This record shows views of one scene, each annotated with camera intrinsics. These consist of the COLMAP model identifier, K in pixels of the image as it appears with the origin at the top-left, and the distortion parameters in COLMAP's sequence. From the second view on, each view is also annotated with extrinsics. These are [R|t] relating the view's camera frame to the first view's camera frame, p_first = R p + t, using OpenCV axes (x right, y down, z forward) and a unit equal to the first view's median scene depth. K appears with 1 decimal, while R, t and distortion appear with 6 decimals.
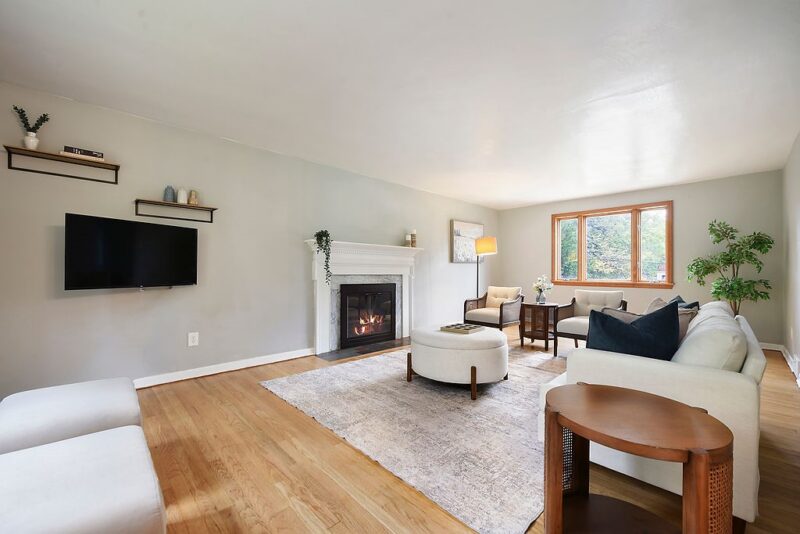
lens RADIAL K [[324.8, 0, 384.7], [0, 324.8, 287.8], [0, 0, 1]] dist [-0.001186, -0.000141]
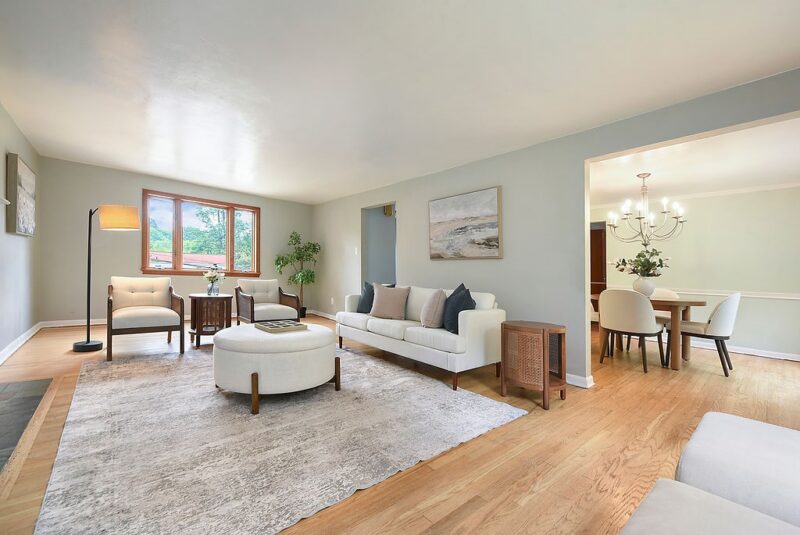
lens RADIAL K [[327.6, 0, 404.5], [0, 327.6, 270.4], [0, 0, 1]] dist [-0.000618, -0.000100]
pose [[0.015742, 0.008949, 0.999836, -0.444007], [0.005637, 0.999943, -0.009038, -0.009594], [-0.999860, 0.005778, 0.015690, 0.467849]]
